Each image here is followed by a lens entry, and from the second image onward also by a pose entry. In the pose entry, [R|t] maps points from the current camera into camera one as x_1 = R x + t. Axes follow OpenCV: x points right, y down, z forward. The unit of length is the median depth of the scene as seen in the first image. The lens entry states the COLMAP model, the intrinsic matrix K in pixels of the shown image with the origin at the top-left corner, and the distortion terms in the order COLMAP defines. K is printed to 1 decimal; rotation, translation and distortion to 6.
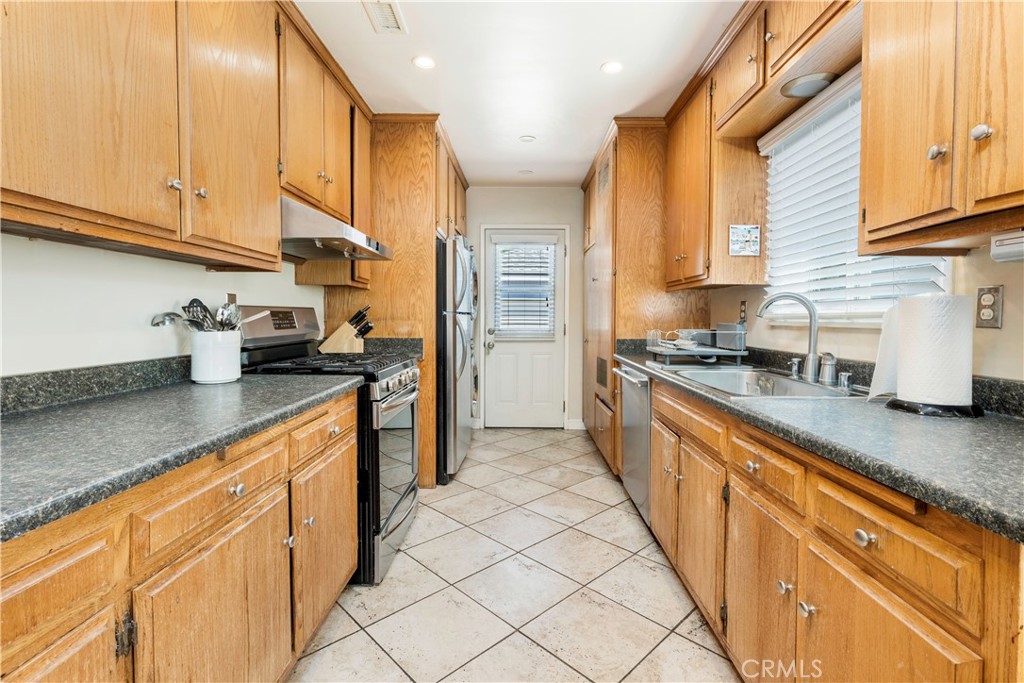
lens RADIAL K [[467.8, 0, 512.0], [0, 467.8, 341.5], [0, 0, 1]] dist [-0.001272, -0.000187]
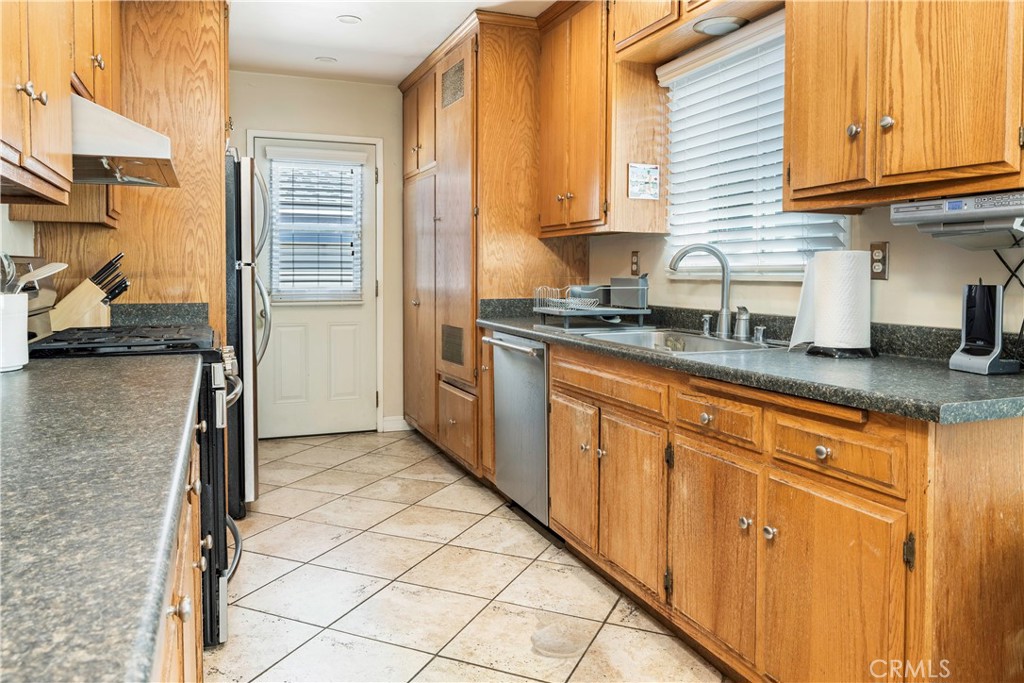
lens RADIAL K [[702.4, 0, 510.2], [0, 702.4, 315.5], [0, 0, 1]] dist [-0.004260, -0.001589]
pose [[0.934694, -0.025890, 0.354510, -0.204854], [0.021614, 0.999638, 0.016018, 0.005603], [-0.354797, -0.007310, 0.934915, -0.132791]]
